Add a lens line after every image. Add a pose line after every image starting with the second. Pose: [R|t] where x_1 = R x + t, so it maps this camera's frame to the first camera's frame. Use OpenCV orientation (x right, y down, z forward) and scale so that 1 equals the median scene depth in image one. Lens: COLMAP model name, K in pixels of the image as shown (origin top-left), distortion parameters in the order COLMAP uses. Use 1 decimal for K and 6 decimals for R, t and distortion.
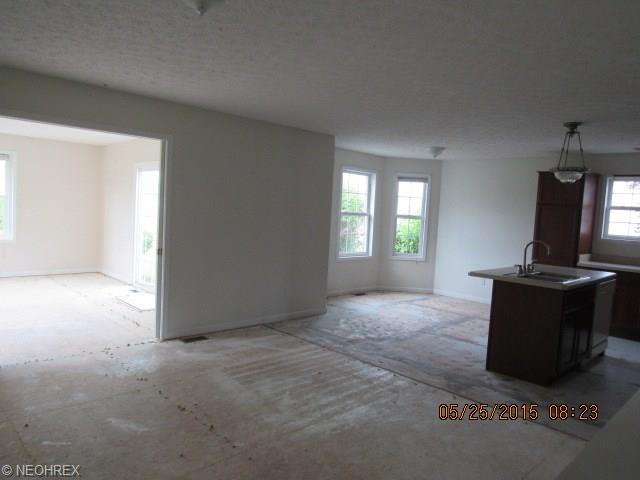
lens RADIAL K [[462.1, 0, 318.2], [0, 462.1, 241.0], [0, 0, 1]] dist [-0.007036, 0.000162]
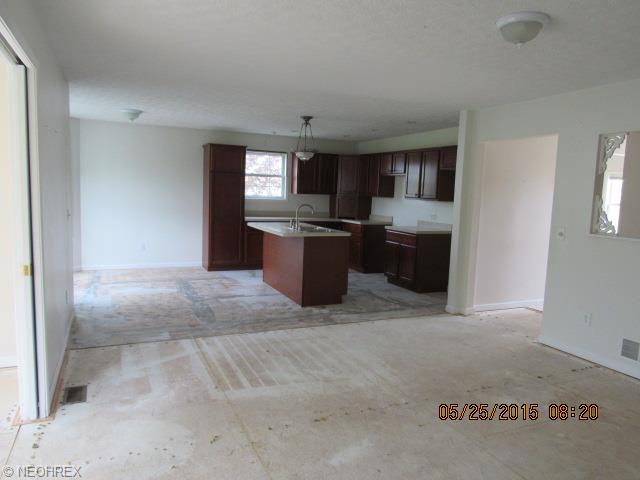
lens RADIAL K [[462.1, 0, 318.2], [0, 462.1, 241.0], [0, 0, 1]] dist [-0.007036, 0.000162]
pose [[0.336832, -0.142405, 0.930734, -0.803724], [0.049728, 0.989808, 0.133447, -0.073957], [-0.940251, 0.001335, 0.340480, 0.519929]]
